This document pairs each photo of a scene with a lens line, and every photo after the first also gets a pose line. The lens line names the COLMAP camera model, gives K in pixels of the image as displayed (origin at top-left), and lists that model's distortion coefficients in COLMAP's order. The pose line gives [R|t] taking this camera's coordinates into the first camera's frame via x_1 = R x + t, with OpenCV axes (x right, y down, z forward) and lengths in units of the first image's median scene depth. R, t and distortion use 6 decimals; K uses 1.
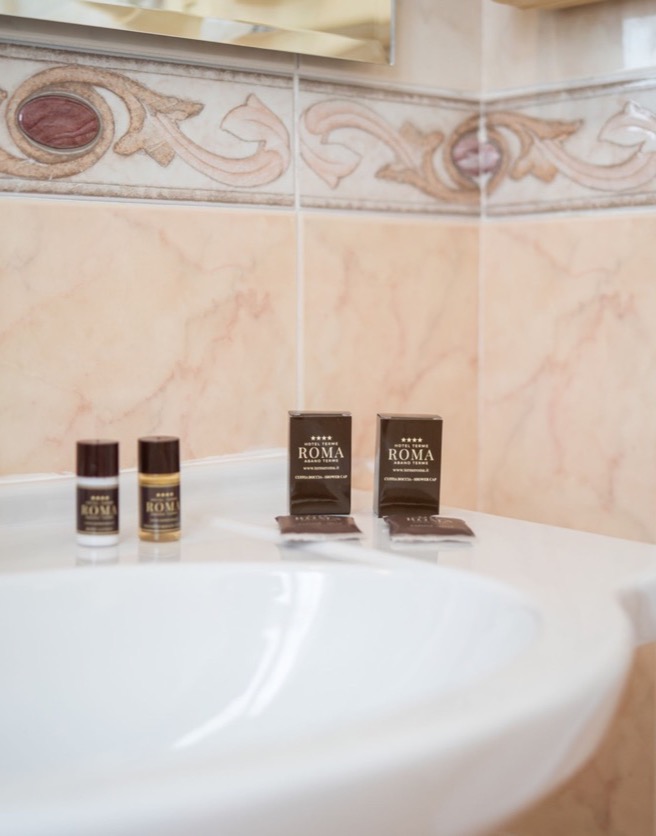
lens RADIAL K [[1671.5, 0, 326.6], [0, 1671.5, 417.4], [0, 0, 1]] dist [0.069114, 0.000000]
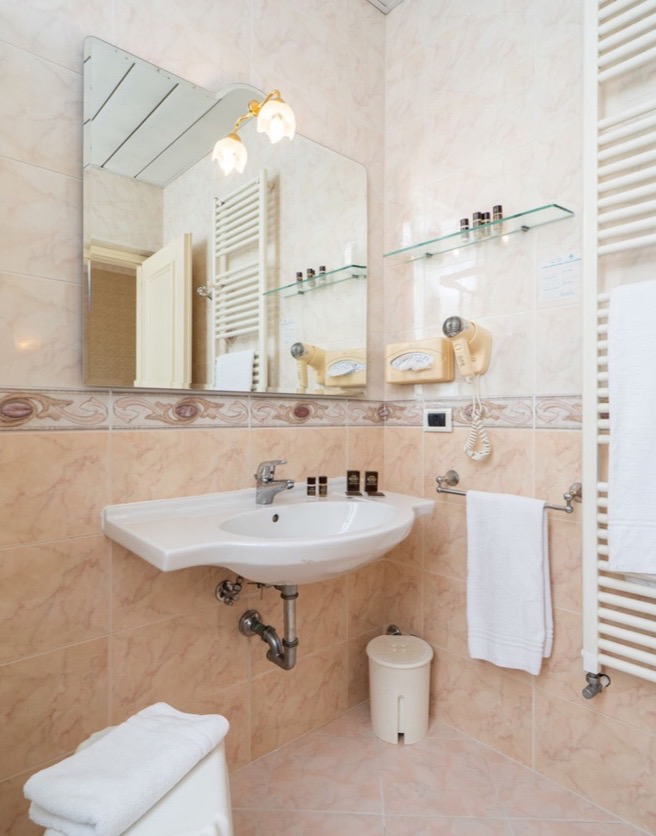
lens RADIAL K [[509.4, 0, 330.4], [0, 509.4, 413.0], [0, 0, 1]] dist [0.003646, 0.001519]
pose [[0.999987, 0.004913, 0.001609, -0.073783], [-0.004780, 0.997221, -0.074352, -0.059013], [-0.001970, 0.074343, 0.997231, -0.508509]]
